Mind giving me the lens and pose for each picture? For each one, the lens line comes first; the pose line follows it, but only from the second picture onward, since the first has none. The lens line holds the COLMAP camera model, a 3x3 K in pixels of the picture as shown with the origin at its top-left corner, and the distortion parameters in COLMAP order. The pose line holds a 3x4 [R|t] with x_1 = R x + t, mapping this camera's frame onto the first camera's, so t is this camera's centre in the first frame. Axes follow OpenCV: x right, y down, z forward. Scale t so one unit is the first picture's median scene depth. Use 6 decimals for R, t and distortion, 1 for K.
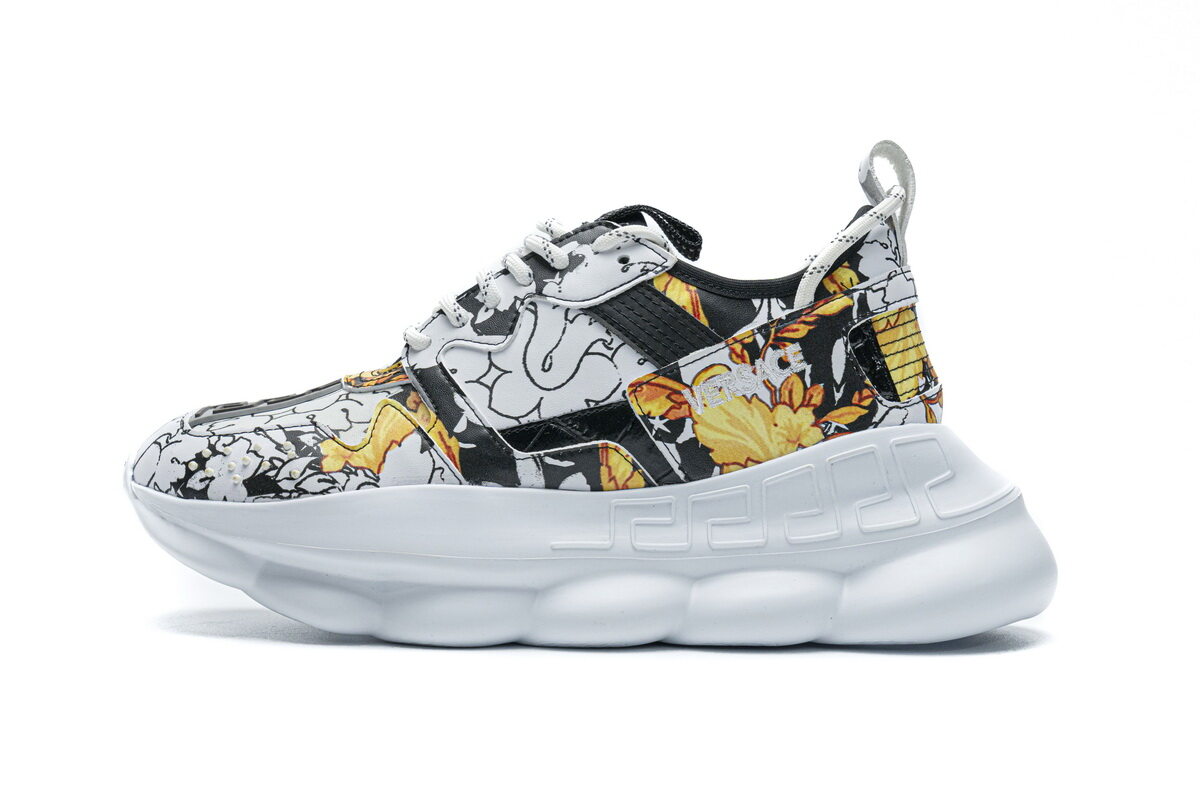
lens RADIAL K [[2354.1, 0, 600.0], [0, 2354.1, 400.0], [0, 0, 1]] dist [0.028696, -0.217097]
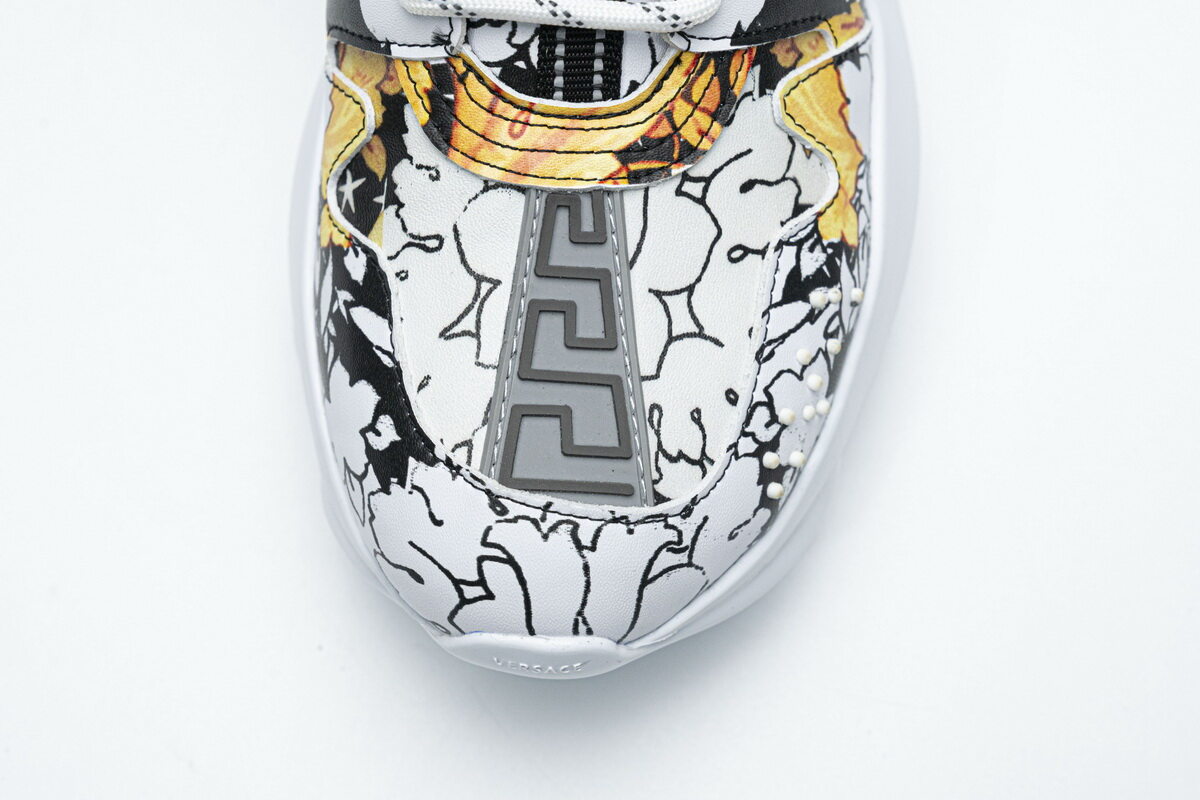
lens RADIAL K [[2354.1, 0, 600.0], [0, 2354.1, 400.0], [0, 0, 1]] dist [0.028696, -0.217097]
pose [[-0.035775, -0.958247, 0.283696, -0.306648], [0.019720, 0.283145, 0.958874, -0.492525], [-0.999165, 0.039899, 0.008767, 1.051472]]
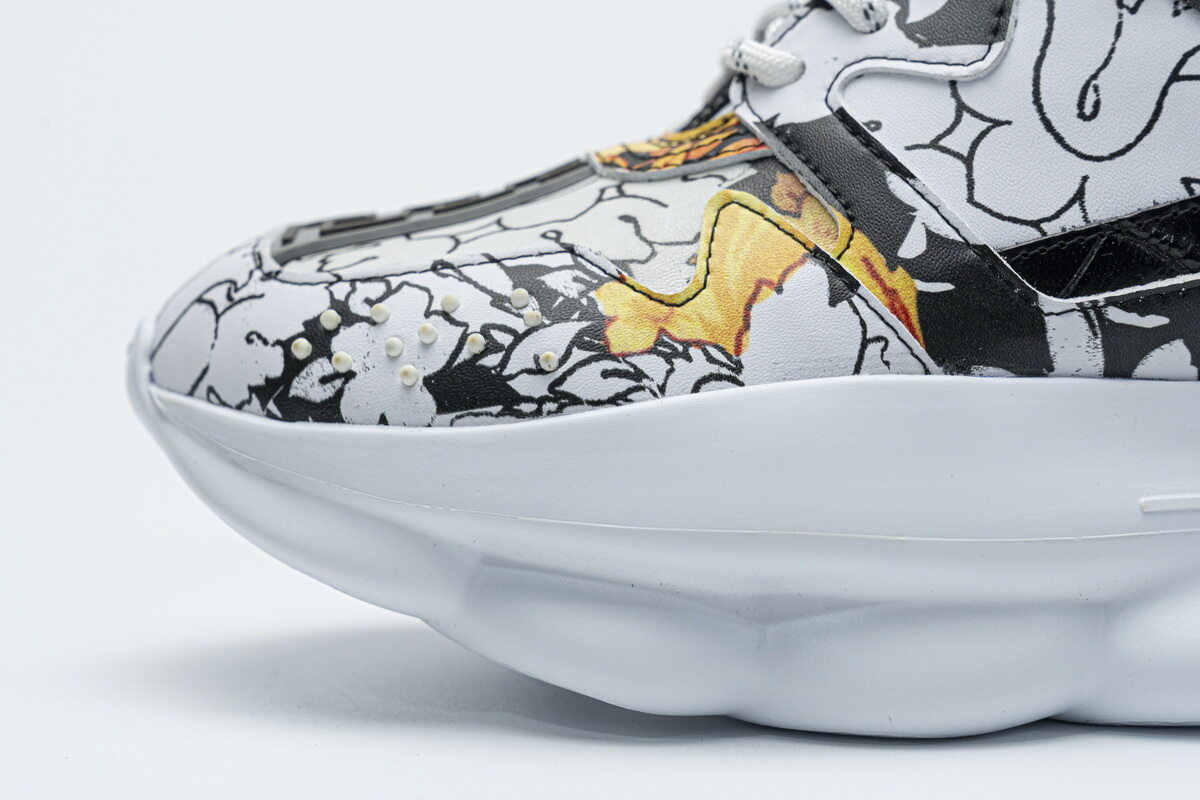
lens RADIAL K [[2354.1, 0, 600.0], [0, 2354.1, 400.0], [0, 0, 1]] dist [0.028696, -0.217097]
pose [[0.996154, -0.029464, 0.082520, -0.155870], [0.024760, 0.998041, 0.057463, 0.013440], [-0.084052, -0.055198, 0.994931, 0.553078]]
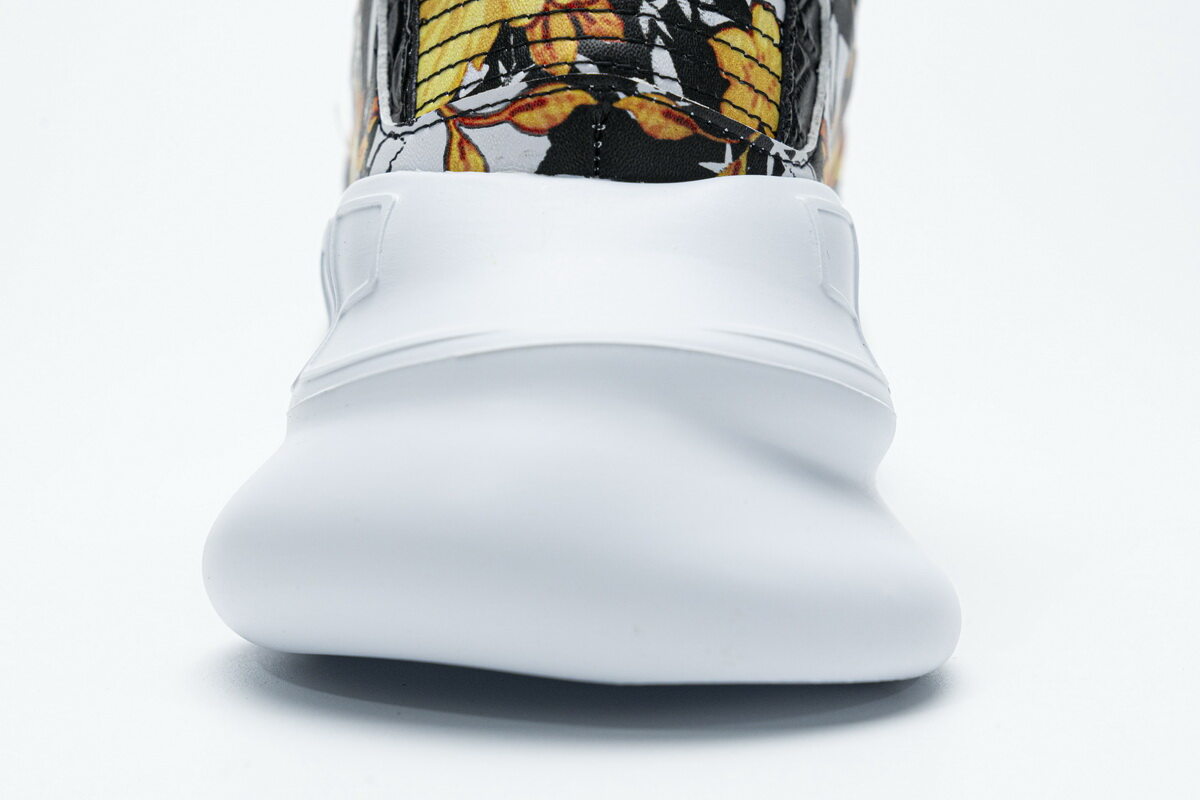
lens RADIAL K [[2354.1, 0, 600.0], [0, 2354.1, 400.0], [0, 0, 1]] dist [0.028696, -0.217097]
pose [[0.020415, 0.087086, -0.995992, 0.588507], [-0.010000, 0.996167, 0.086896, 0.014211], [0.999742, 0.008186, 0.021208, 1.039936]]
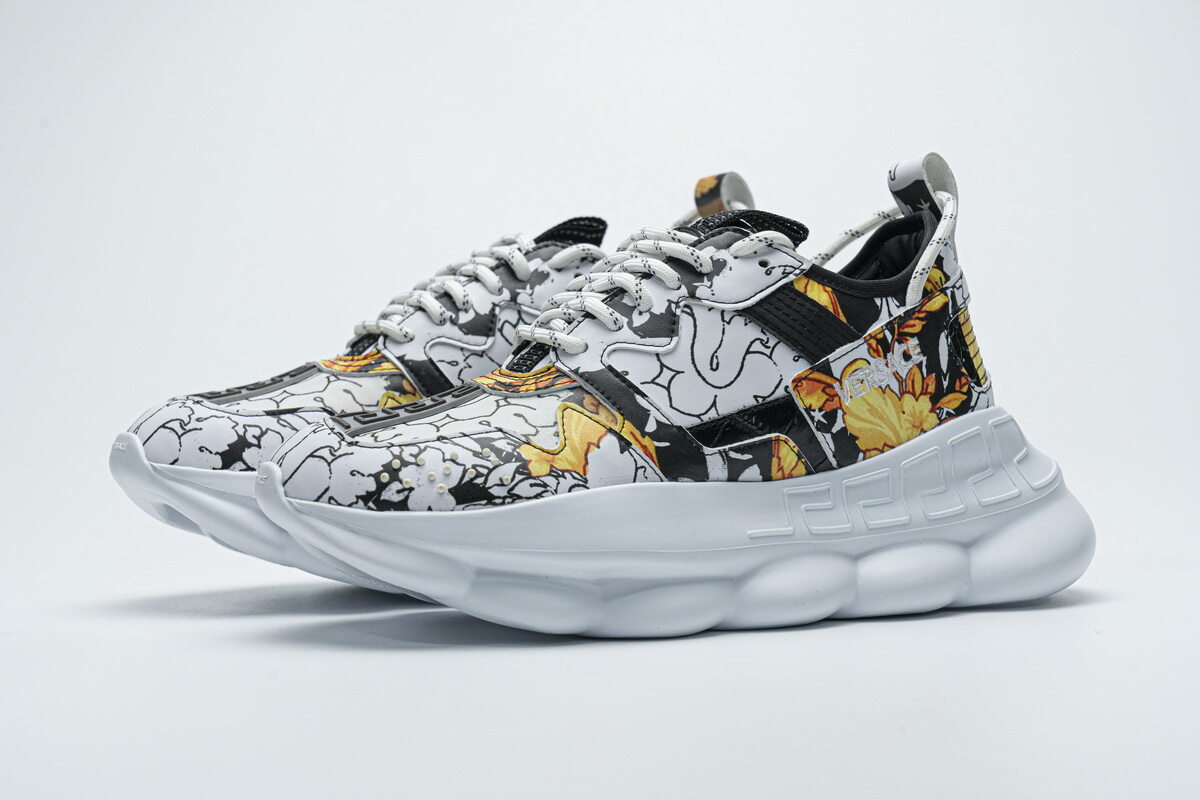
lens RADIAL K [[2354.1, 0, 600.0], [0, 2354.1, 400.0], [0, 0, 1]] dist [0.028696, -0.217097]
pose [[0.899125, -0.038145, 0.436026, -0.530178], [0.033337, 0.999270, 0.018676, -0.020370], [-0.436420, -0.002256, 0.899740, 0.072657]]
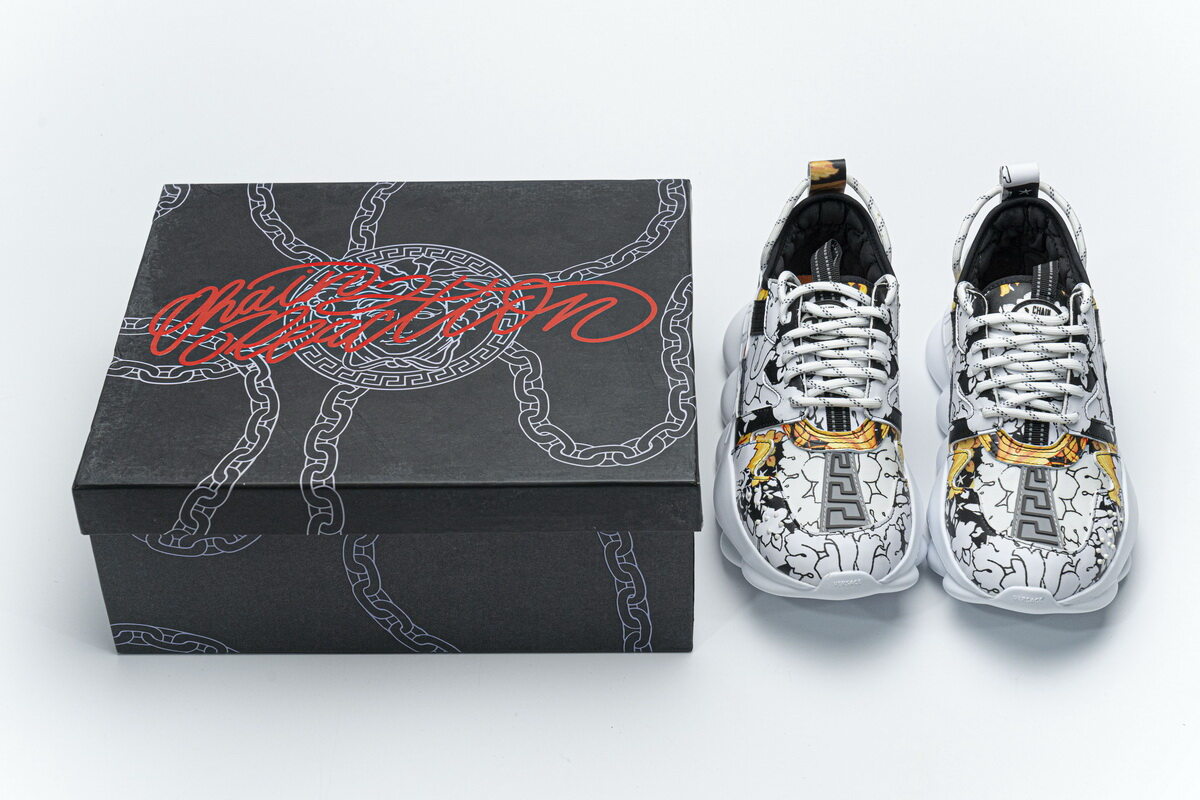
lens RADIAL K [[2142.1, 0, 600.0], [0, 2142.1, 400.0], [0, 0, 1]] dist [-0.000937, -0.095982]
pose [[0.050556, -0.641907, 0.765114, -1.300821], [0.048648, 0.766767, 0.640079, -1.067102], [-0.997536, 0.004861, 0.069992, 1.268263]]
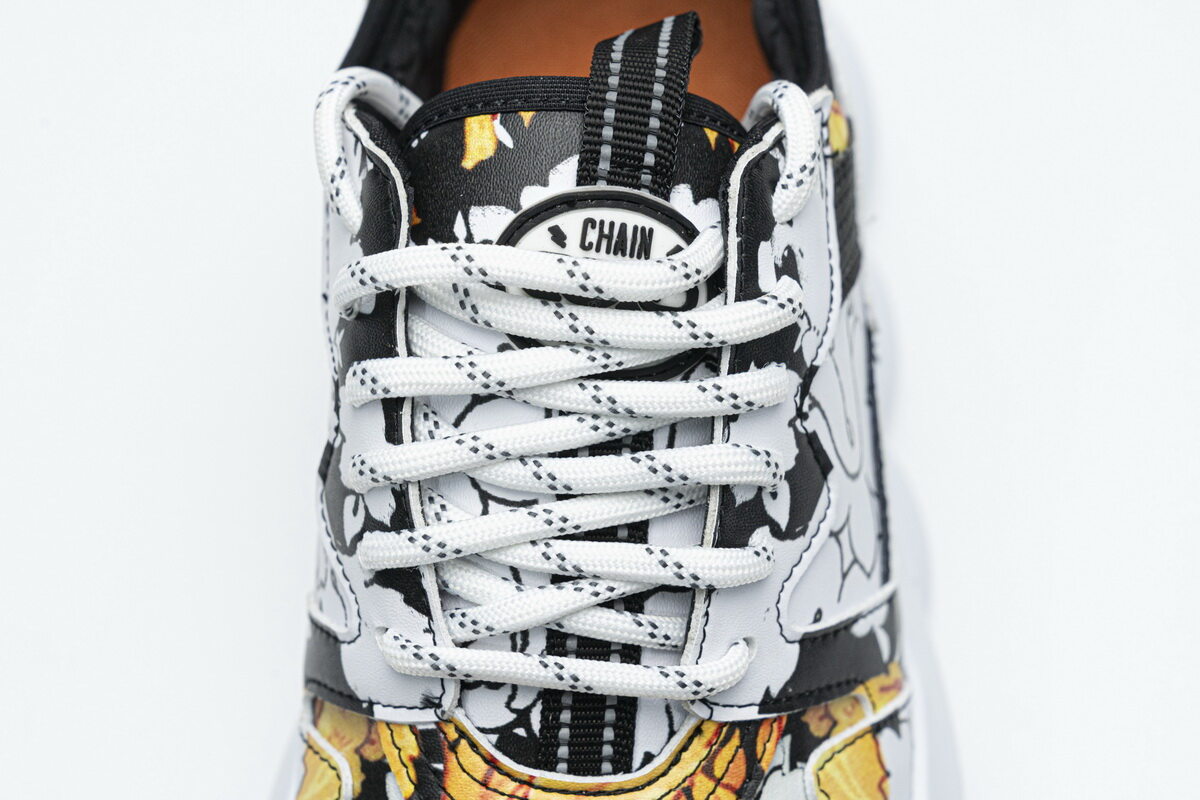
lens RADIAL K [[2354.1, 0, 600.0], [0, 2354.1, 400.0], [0, 0, 1]] dist [0.028696, -0.217097]
pose [[-0.020231, -0.860390, 0.509234, -0.265924], [0.007410, 0.509195, 0.860619, -0.442630], [-0.999768, 0.021184, -0.003926, 1.055480]]
